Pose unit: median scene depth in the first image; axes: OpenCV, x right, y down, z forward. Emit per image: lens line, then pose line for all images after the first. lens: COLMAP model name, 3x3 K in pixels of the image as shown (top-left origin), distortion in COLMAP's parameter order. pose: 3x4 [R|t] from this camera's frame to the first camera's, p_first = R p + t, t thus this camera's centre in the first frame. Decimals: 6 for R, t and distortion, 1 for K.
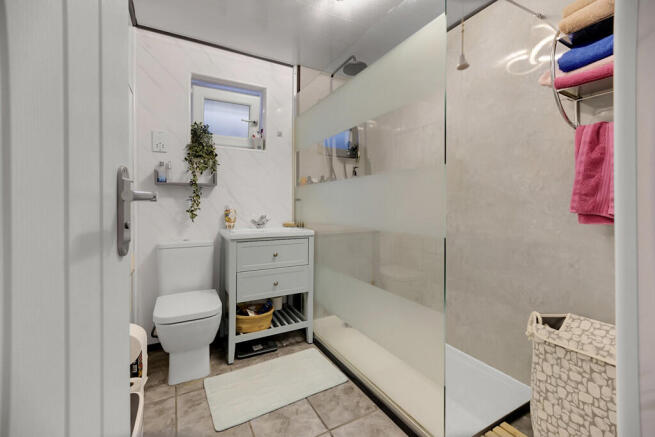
lens RADIAL K [[276.5, 0, 325.3], [0, 276.5, 211.6], [0, 0, 1]] dist [0.004459, 0.000301]
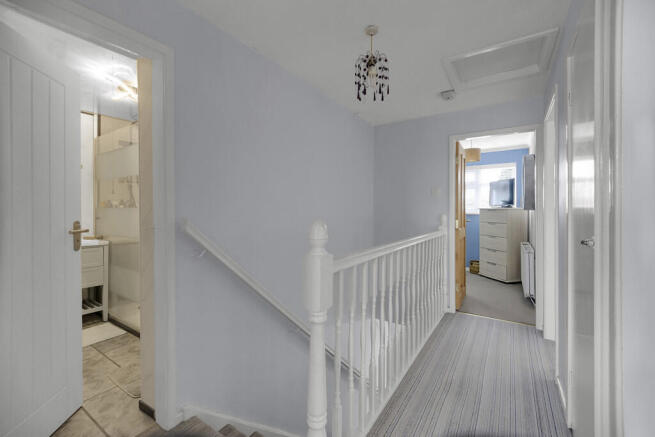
lens RADIAL K [[276.5, 0, 329.5], [0, 276.5, 219.8], [0, 0, 1]] dist [0.004459, 0.000301]
pose [[0.884976, -0.004251, 0.465617, 0.288427], [0.002611, 0.999988, 0.004166, -0.042470], [-0.465629, -0.002471, 0.884976, -0.752228]]
